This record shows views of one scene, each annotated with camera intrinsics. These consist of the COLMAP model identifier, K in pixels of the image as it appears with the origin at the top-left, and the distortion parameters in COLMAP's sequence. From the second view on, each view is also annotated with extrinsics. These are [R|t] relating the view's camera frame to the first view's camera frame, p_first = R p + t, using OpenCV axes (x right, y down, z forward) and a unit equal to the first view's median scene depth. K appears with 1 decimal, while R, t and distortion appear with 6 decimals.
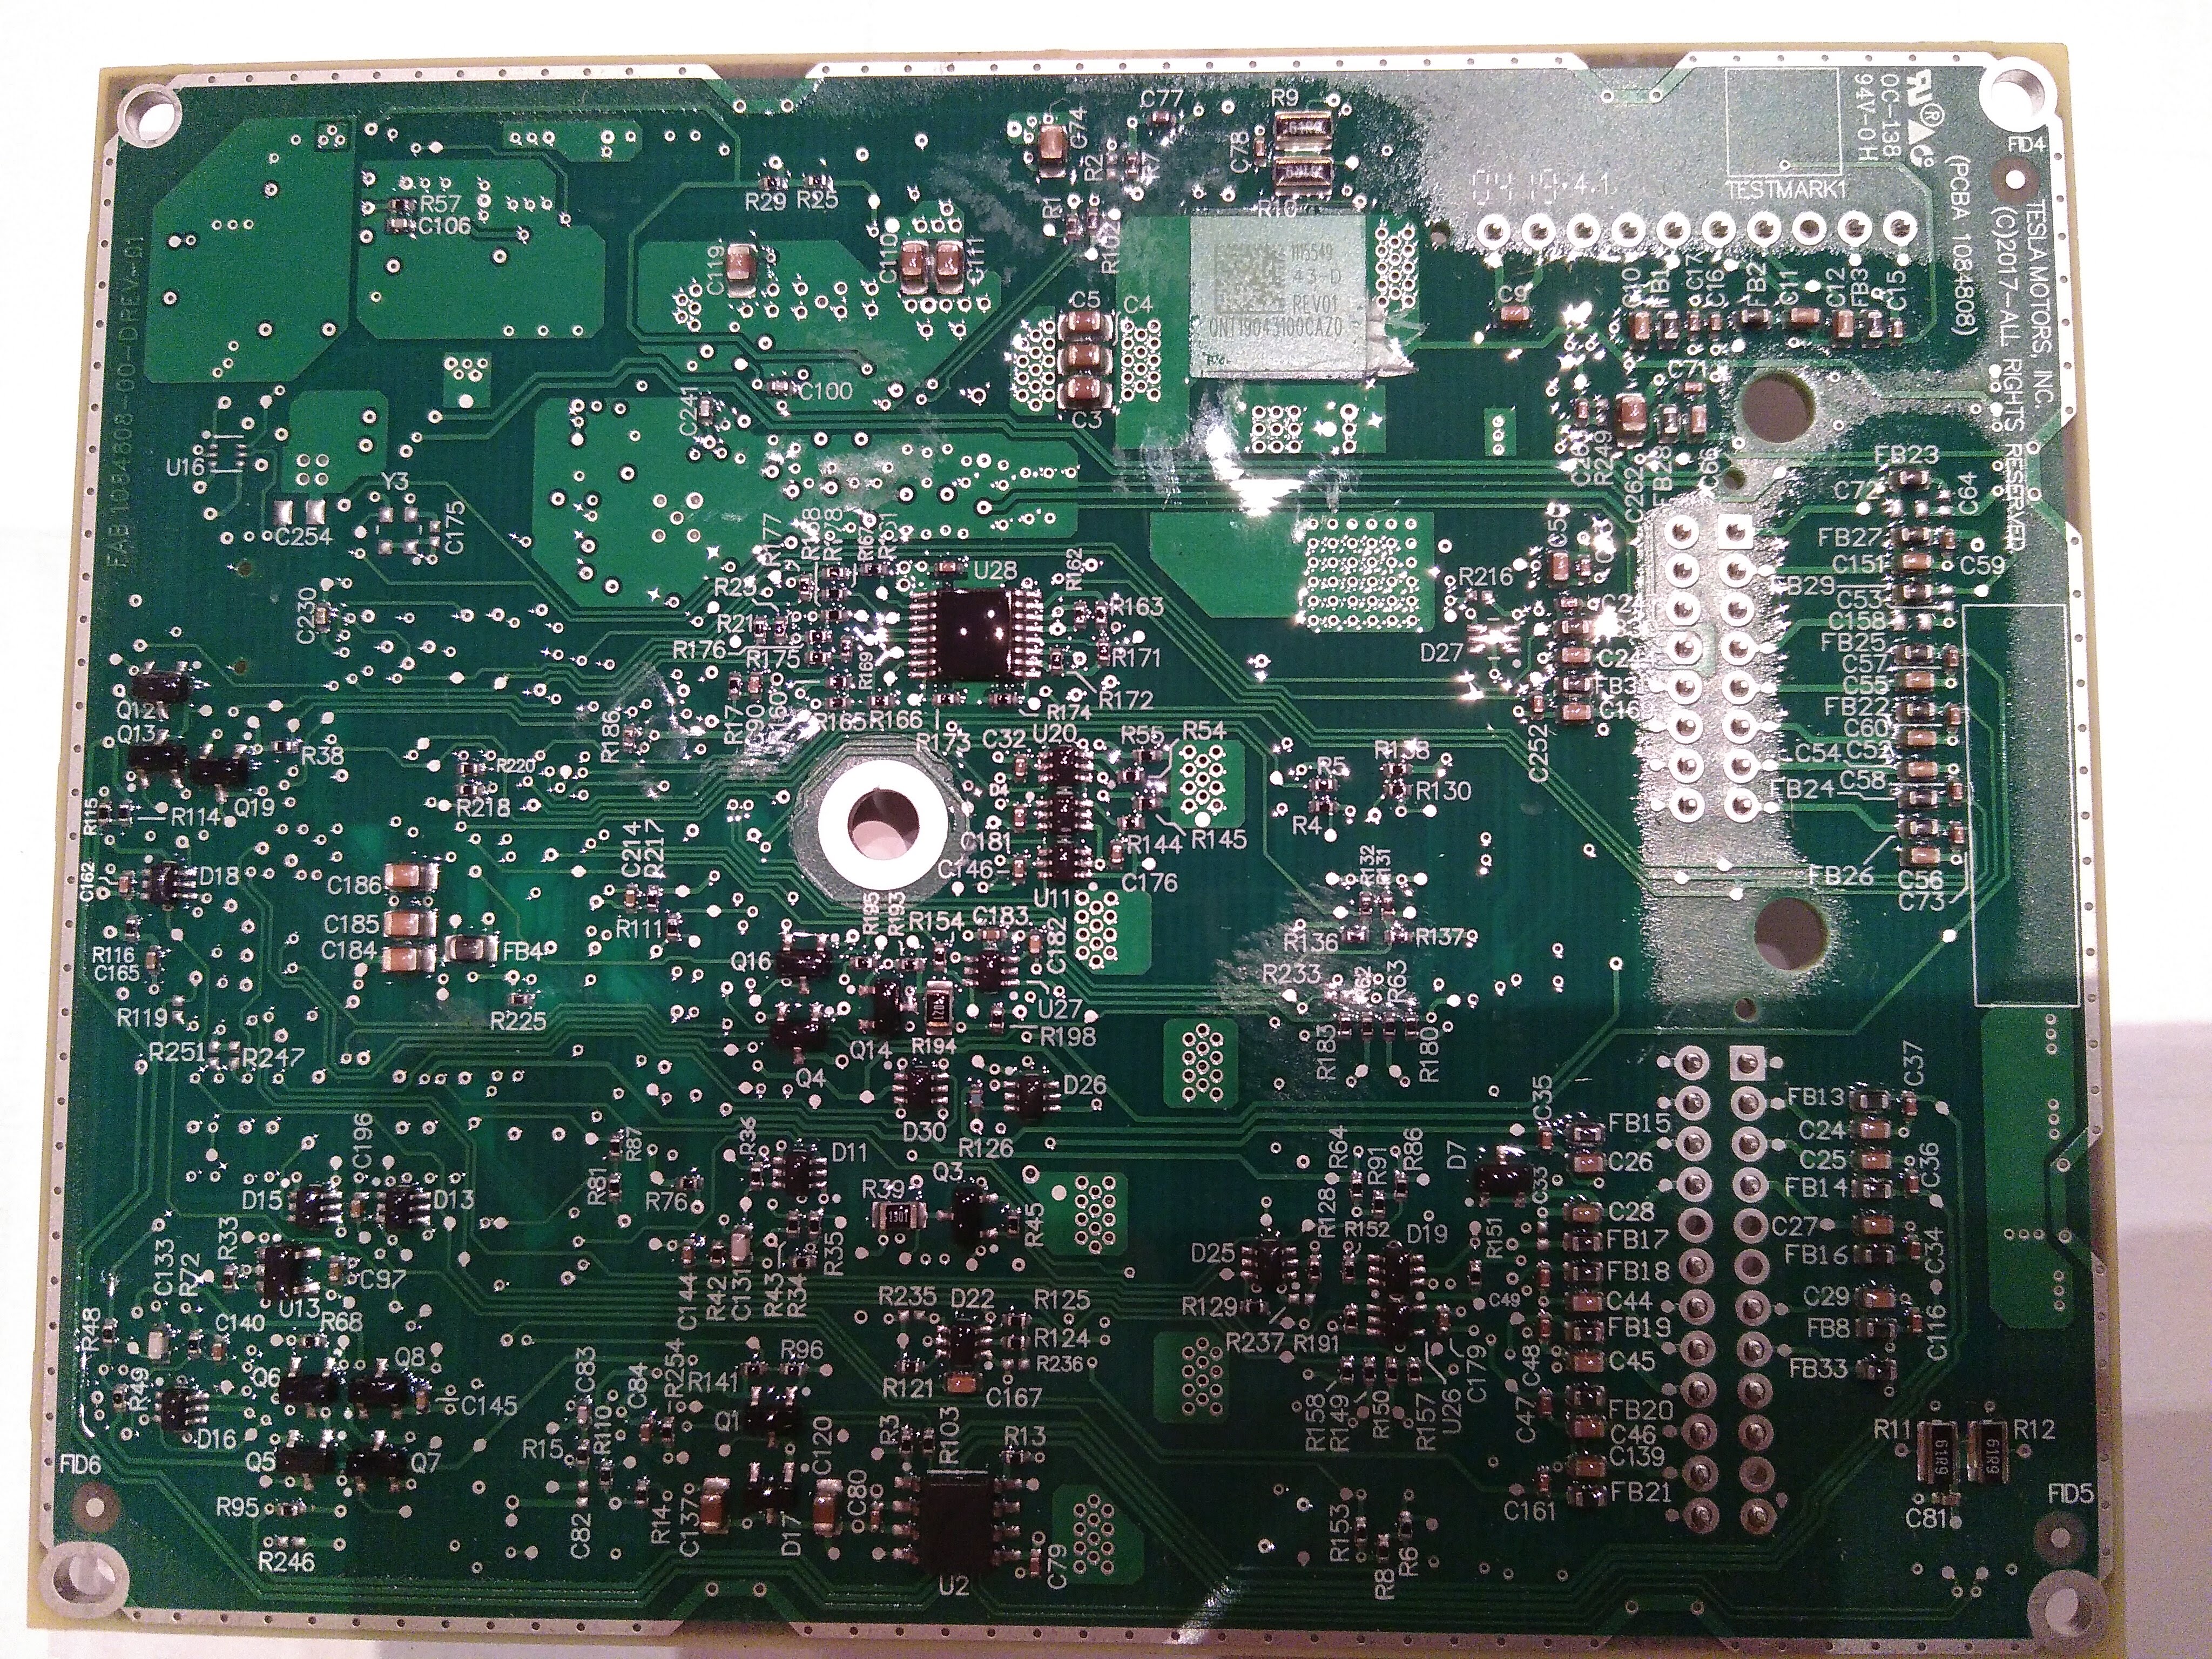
lens RADIAL K [[1878.4, 0, 1103.2], [0, 1878.4, 832.0], [0, 0, 1]] dist [-0.018896, 0.001762]
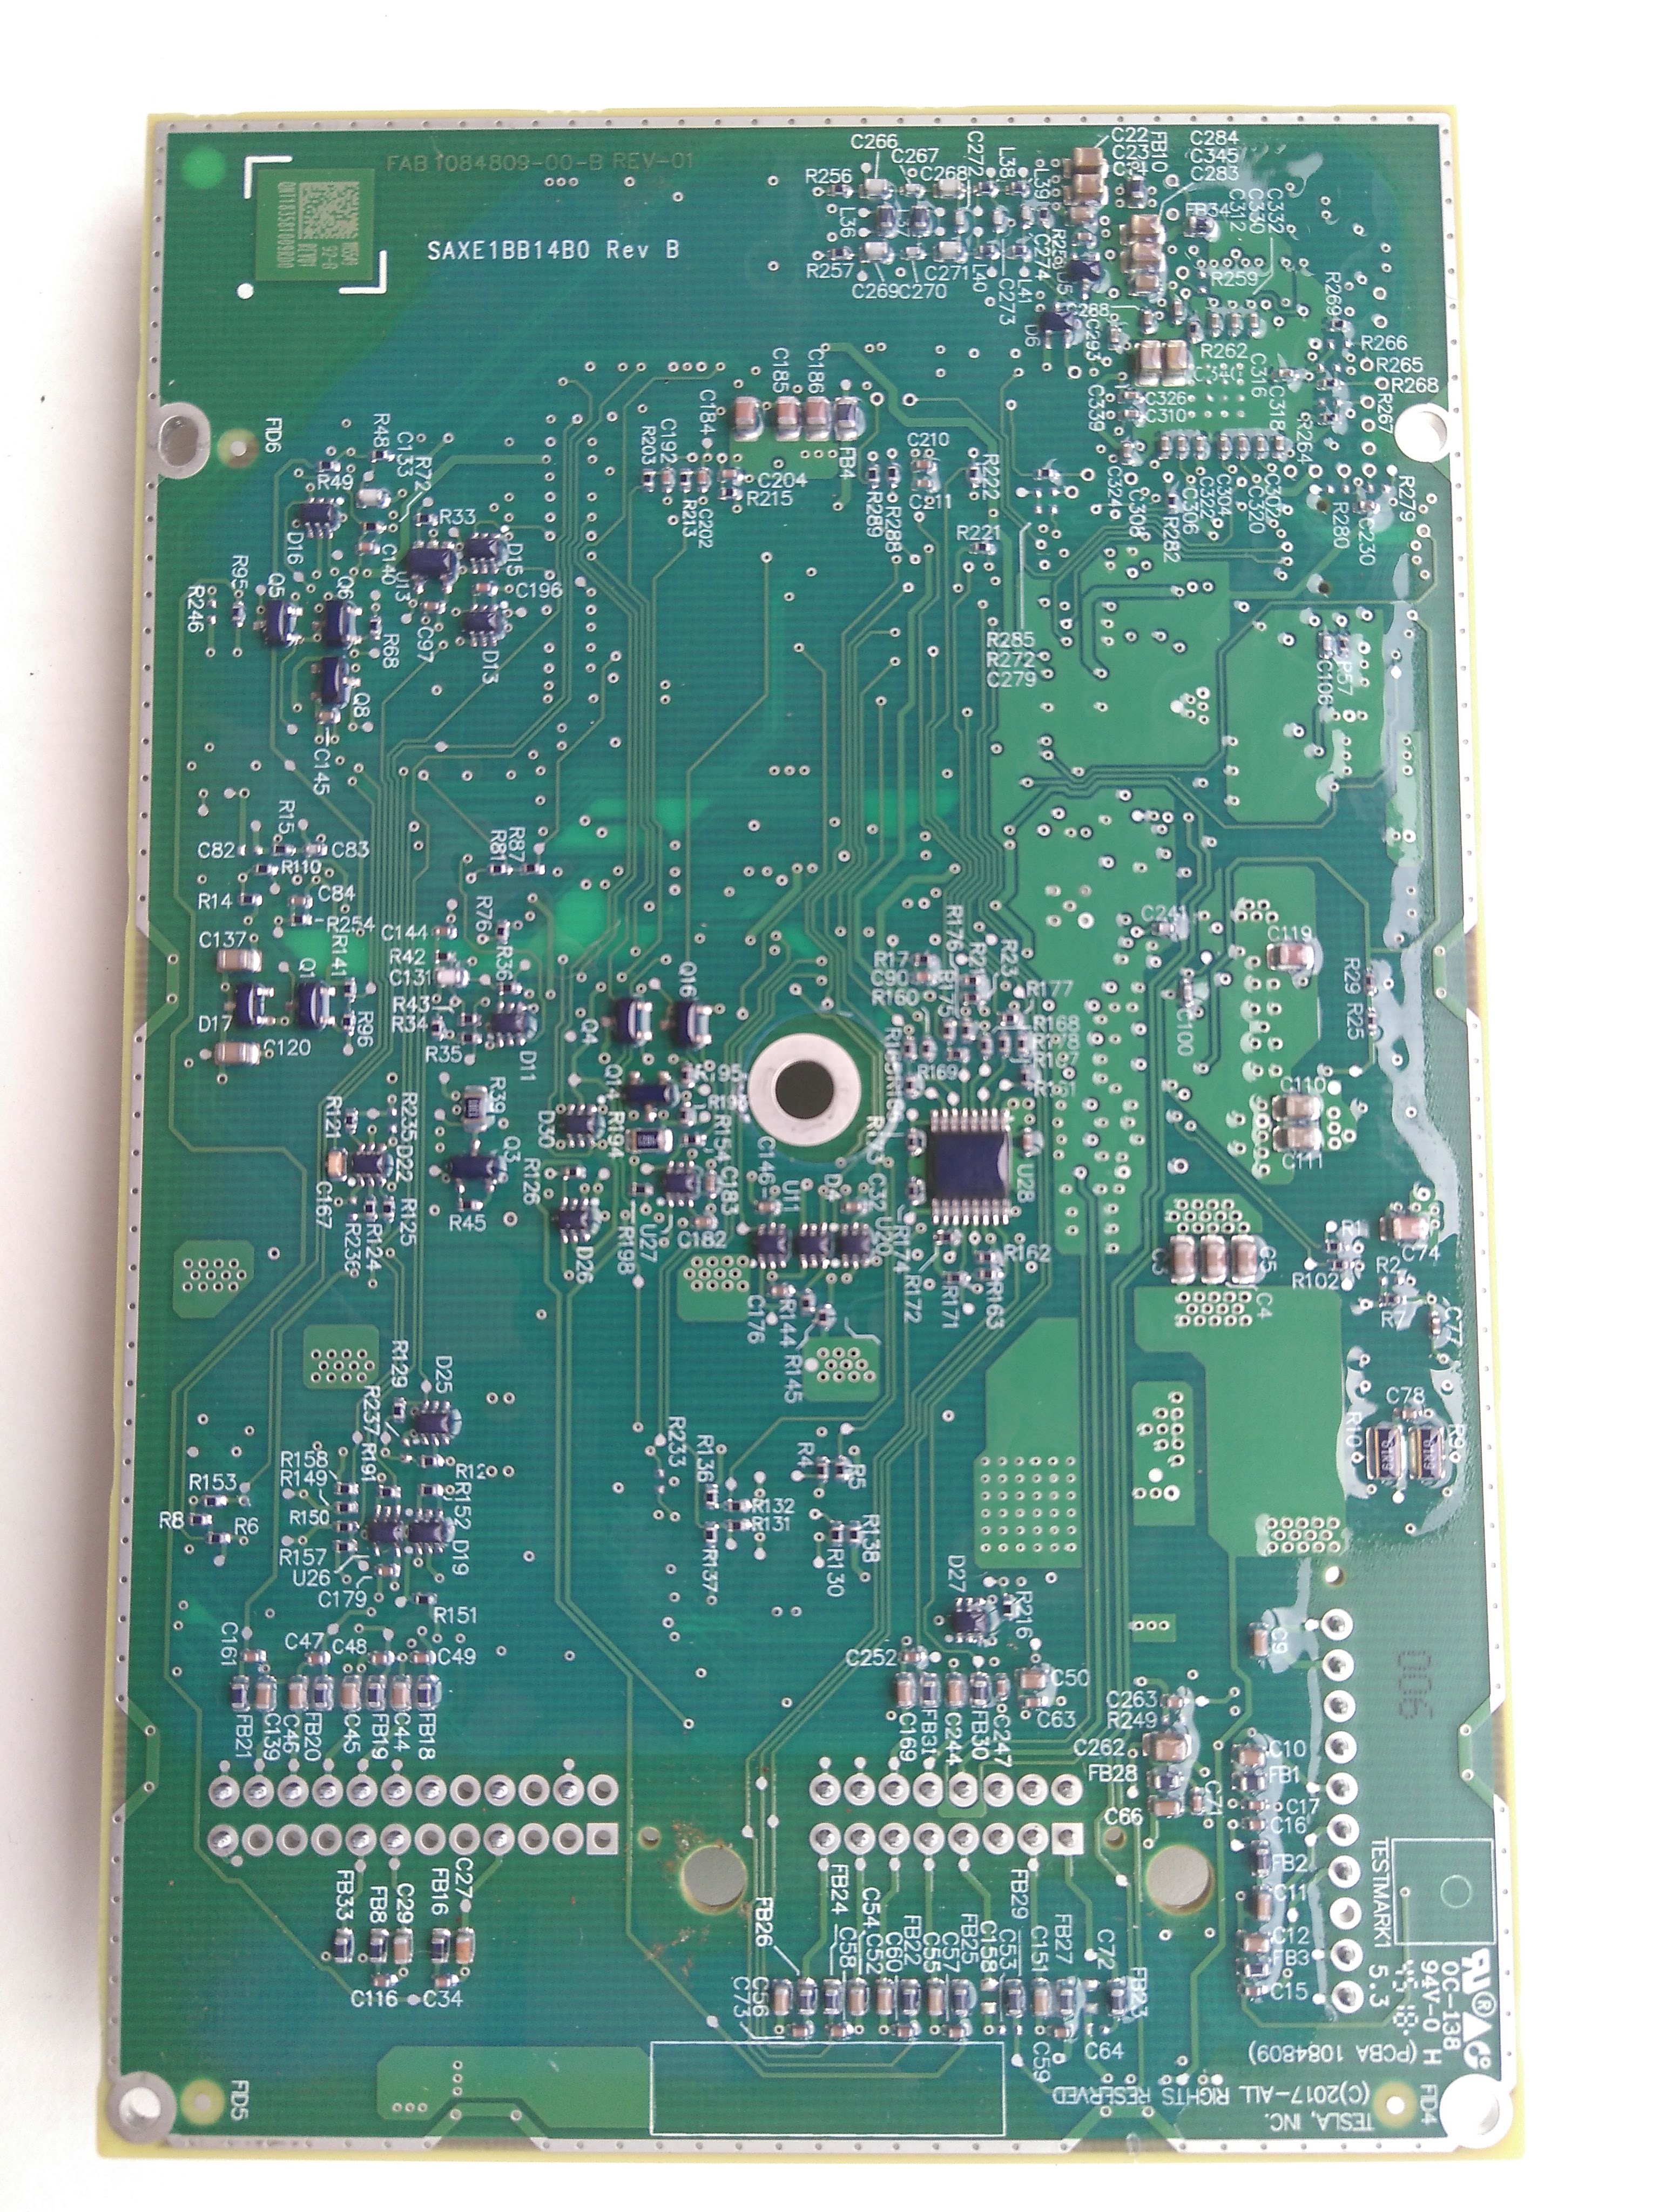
lens RADIAL K [[1878.4, 0, 840.5], [0, 1878.4, 1103.8], [0, 0, 1]] dist [-0.018896, 0.001762]
pose [[0.007409, 0.995642, -0.092966, 0.000184], [-0.999701, 0.005207, -0.023906, 0.001767], [-0.023318, 0.093116, 0.995382, -0.186443]]
